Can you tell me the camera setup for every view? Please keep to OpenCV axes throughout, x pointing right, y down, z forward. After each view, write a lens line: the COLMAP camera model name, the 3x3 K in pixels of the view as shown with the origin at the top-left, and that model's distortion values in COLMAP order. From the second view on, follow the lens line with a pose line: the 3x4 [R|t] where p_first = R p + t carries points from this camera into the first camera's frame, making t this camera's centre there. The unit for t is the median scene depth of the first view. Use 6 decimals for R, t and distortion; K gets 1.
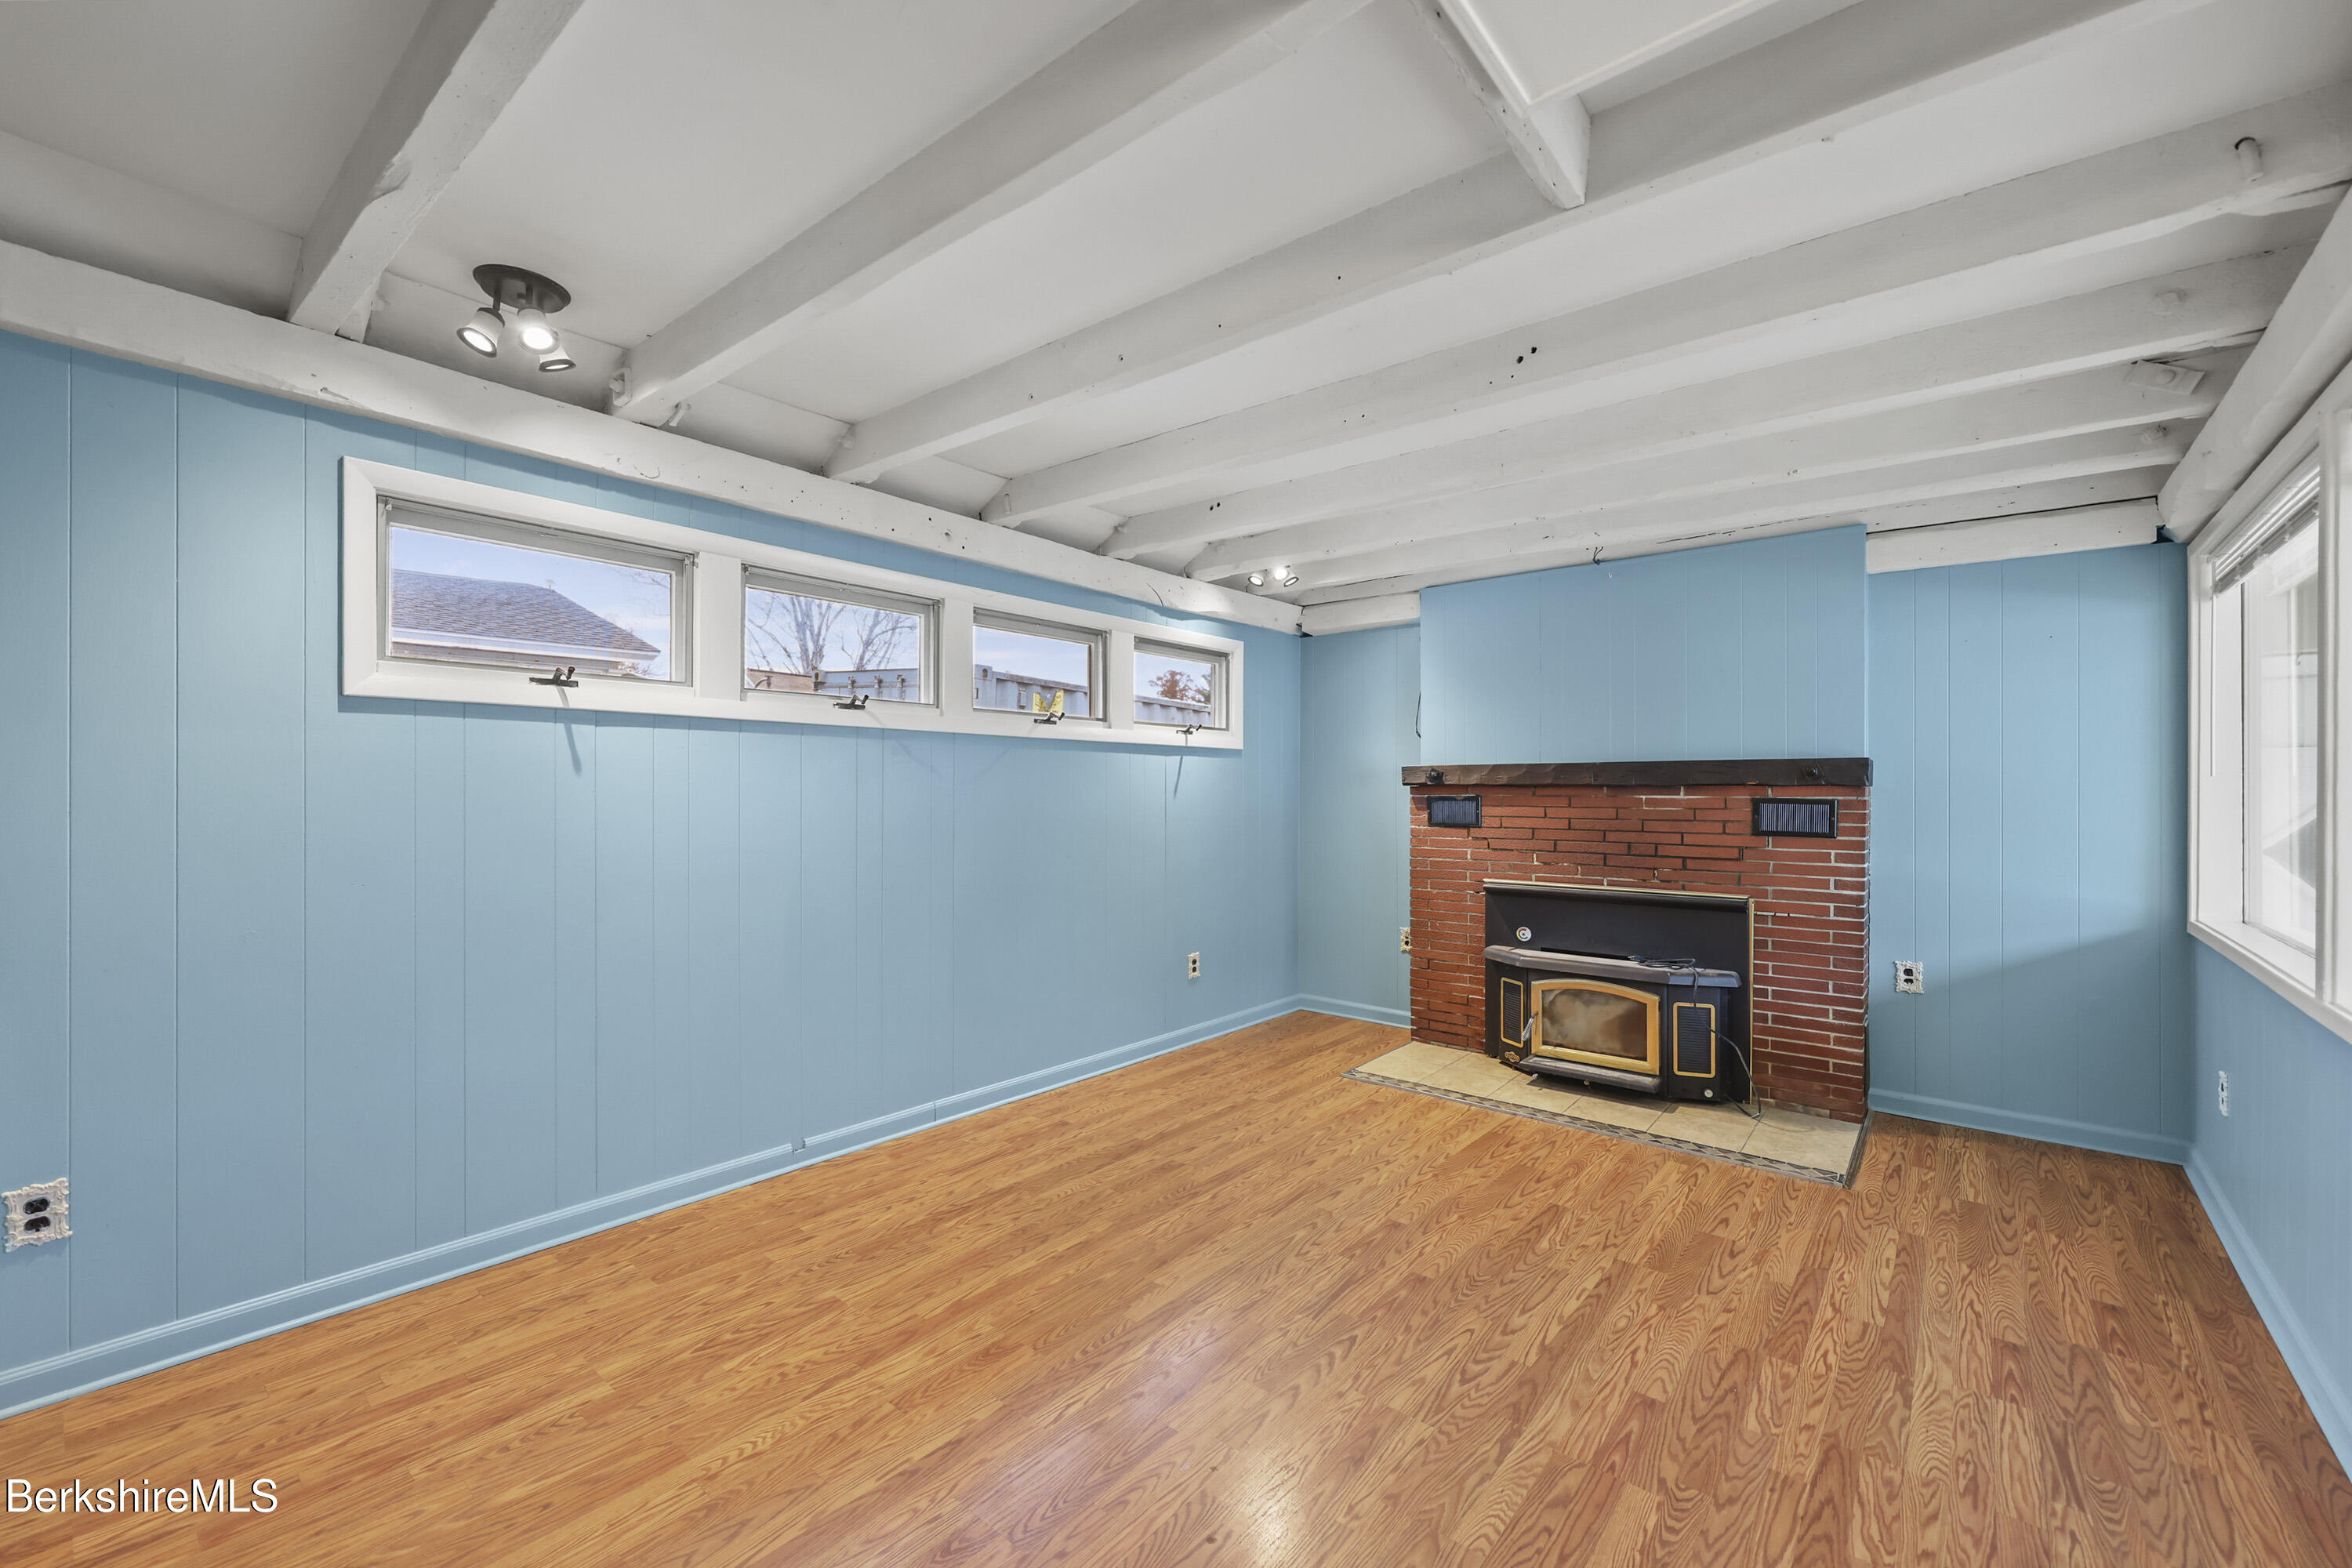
lens RADIAL K [[952.6, 0, 1170.4], [0, 952.6, 786.3], [0, 0, 1]] dist [-0.001587, -0.000035]
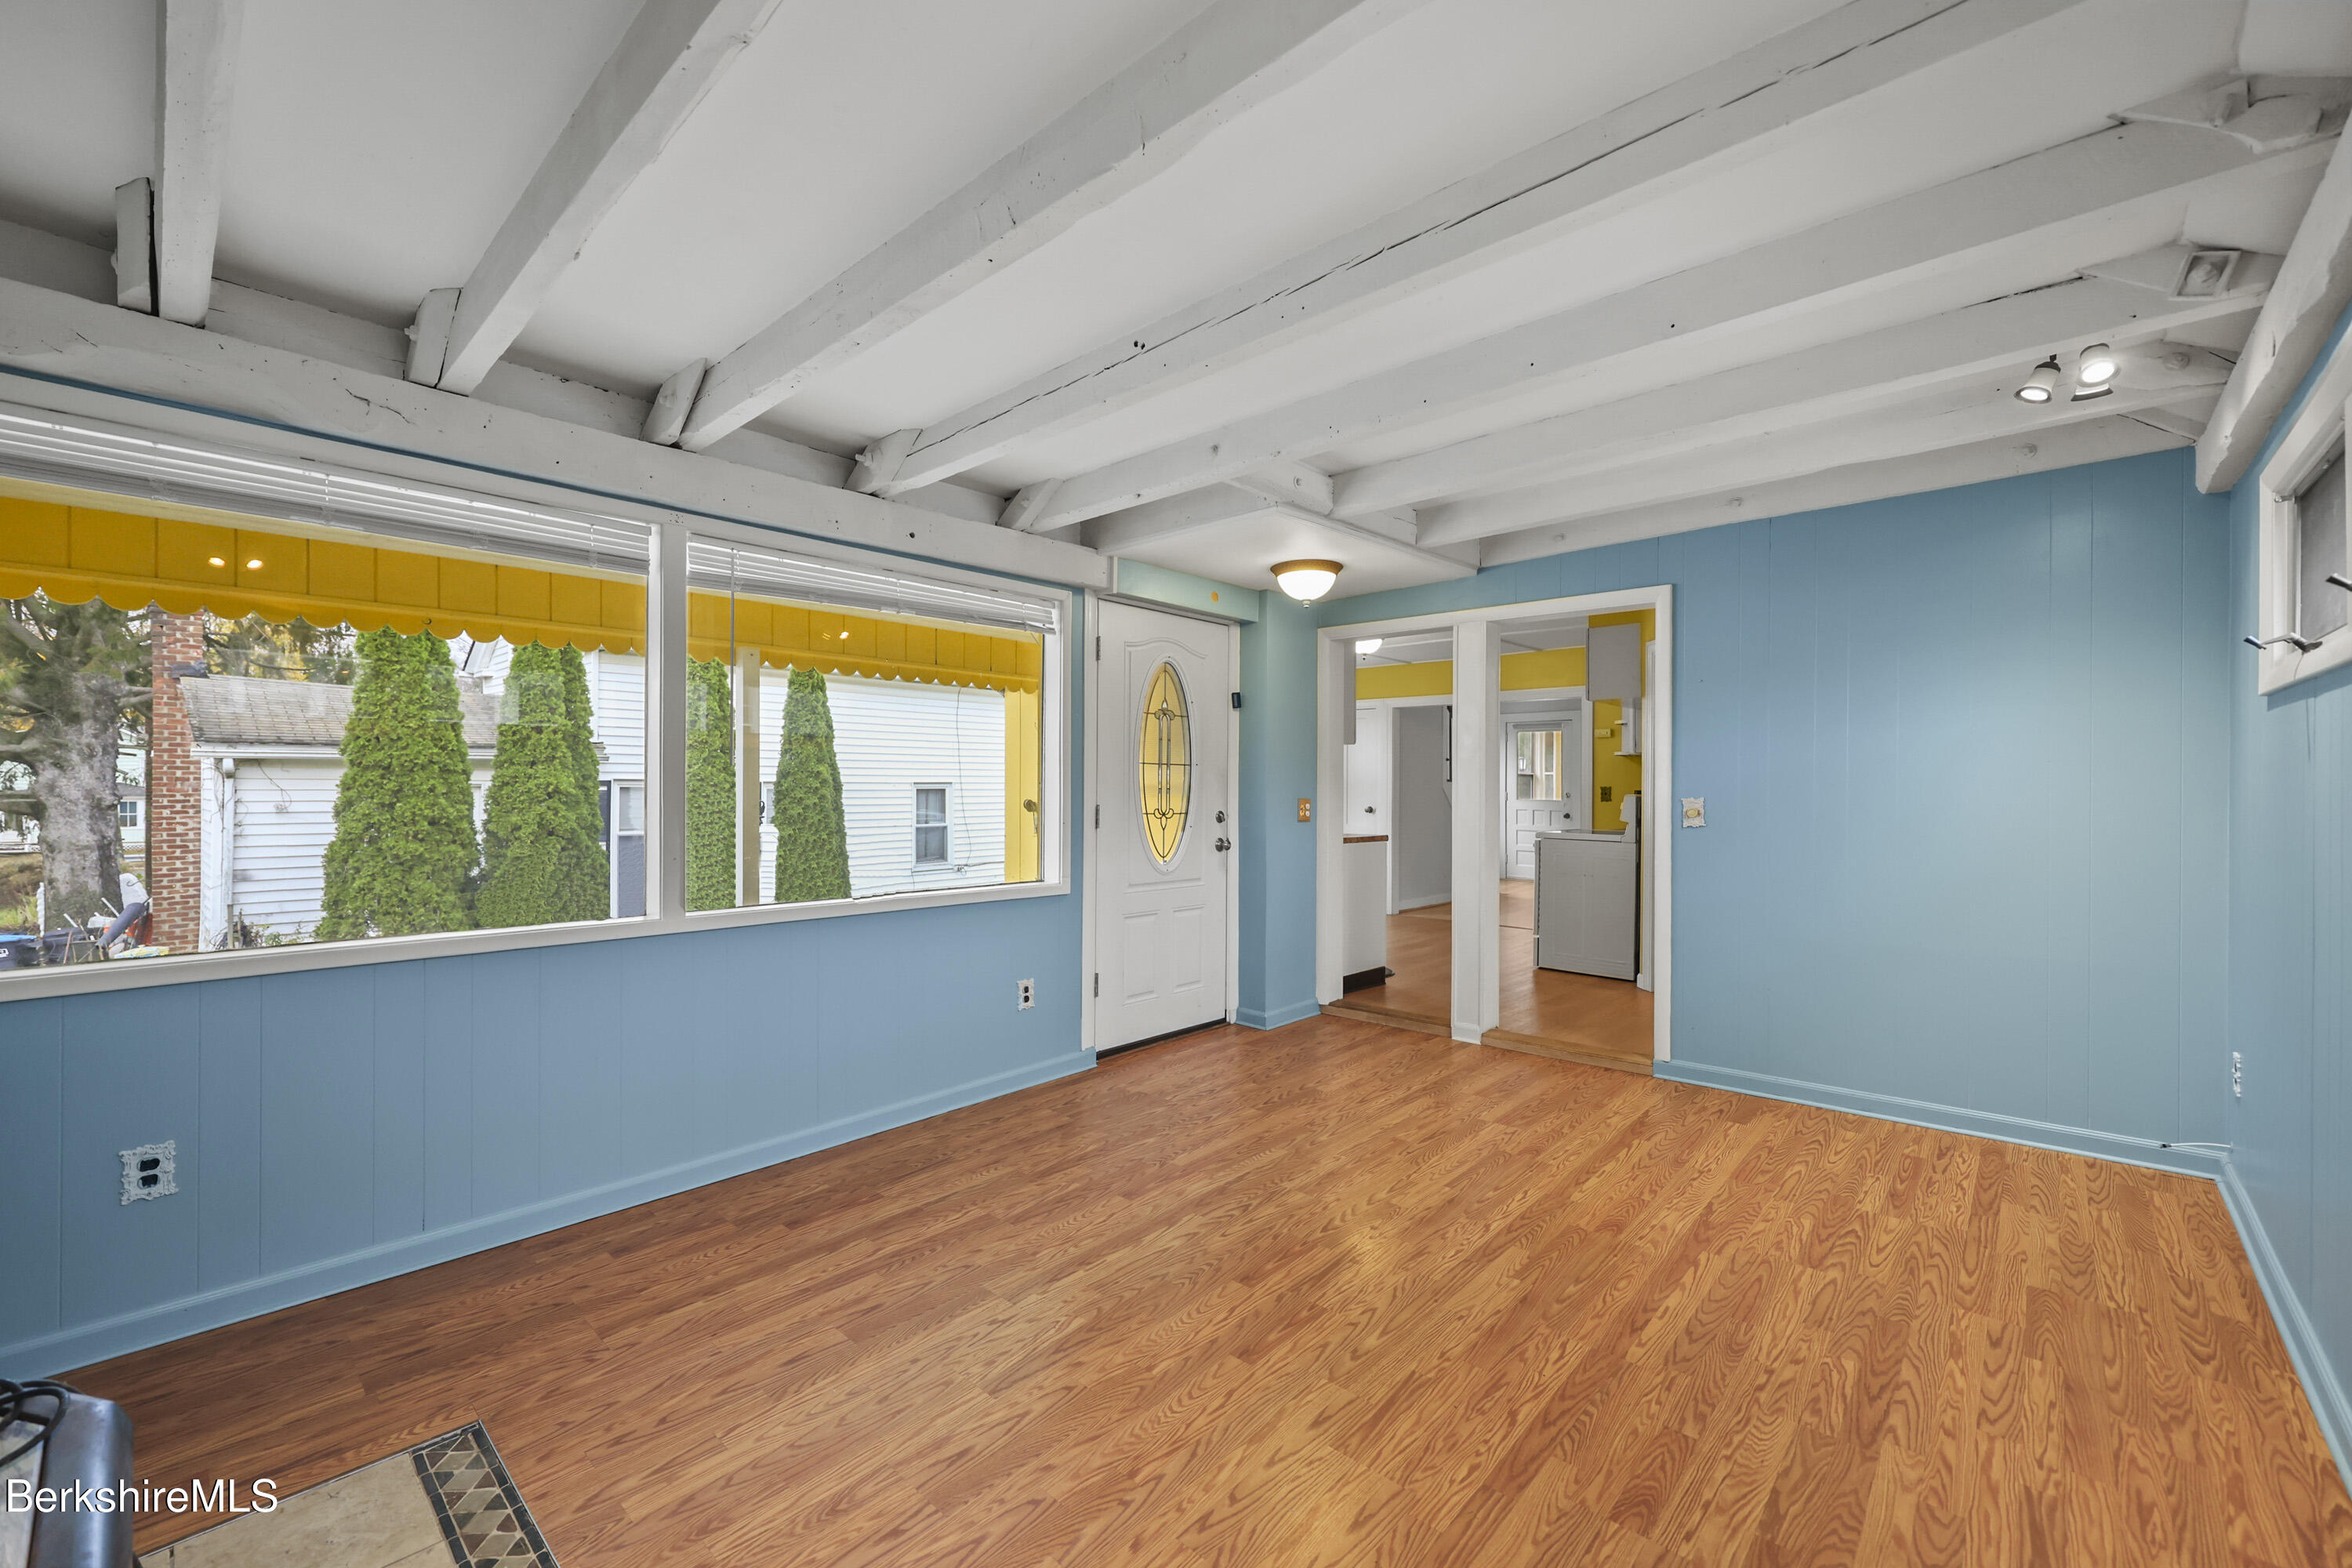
lens RADIAL K [[948.2, 0, 1176.0], [0, 948.2, 784.0], [0, 0, 1]] dist [-0.001388, -0.000012]
pose [[-0.999068, -0.003908, 0.042989, 0.197391], [-0.004185, 0.999971, -0.006351, 0.010473], [-0.042963, -0.006525, -0.999055, 1.324681]]
